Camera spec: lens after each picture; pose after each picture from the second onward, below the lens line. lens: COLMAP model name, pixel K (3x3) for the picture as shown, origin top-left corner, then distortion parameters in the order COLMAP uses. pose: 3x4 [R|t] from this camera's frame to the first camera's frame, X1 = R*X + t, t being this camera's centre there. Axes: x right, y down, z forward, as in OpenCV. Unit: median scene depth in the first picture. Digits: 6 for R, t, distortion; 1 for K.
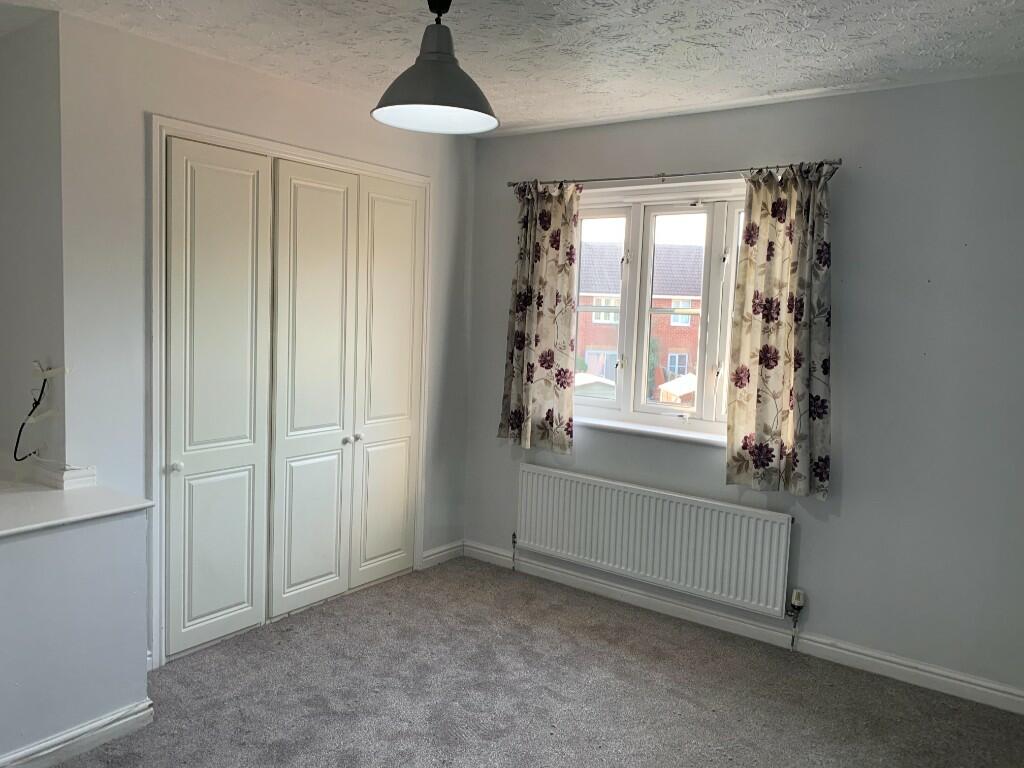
lens RADIAL K [[796.3, 0, 512.2], [0, 796.3, 361.0], [0, 0, 1]] dist [0.132545, -0.150402]
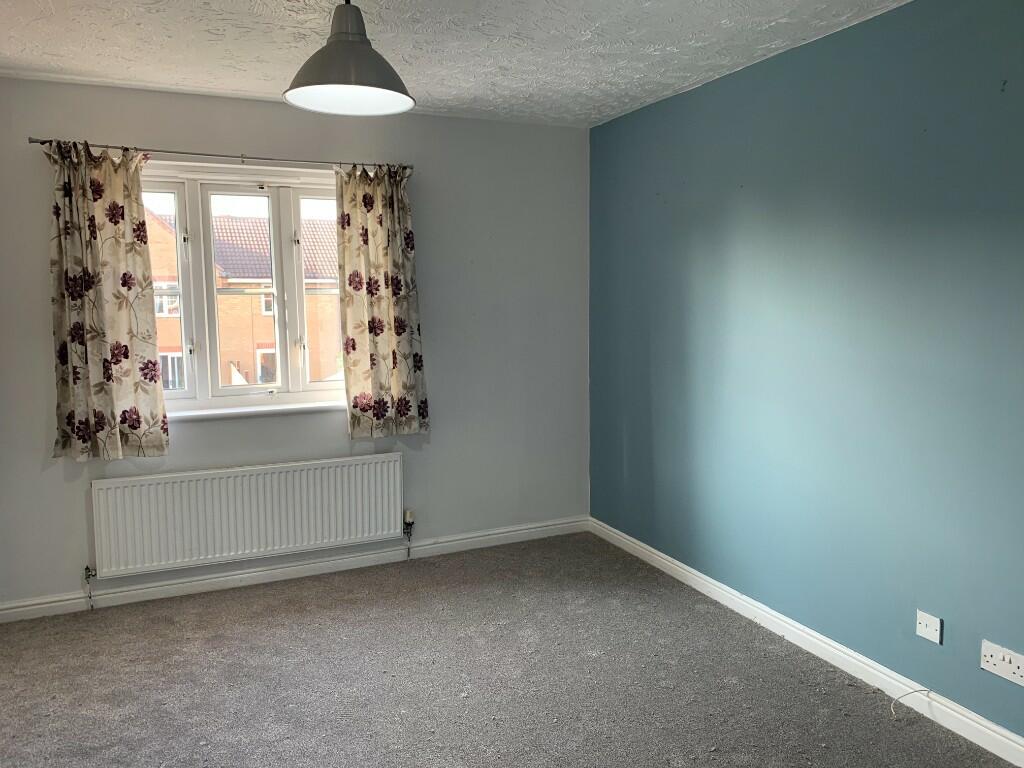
lens RADIAL K [[796.3, 0, 512.2], [0, 796.3, 361.0], [0, 0, 1]] dist [0.132545, -0.150402]
pose [[0.507099, -0.116134, 0.854028, -0.577731], [0.092775, 0.992478, 0.079874, -0.028633], [-0.856880, 0.038728, 0.514059, 0.215604]]
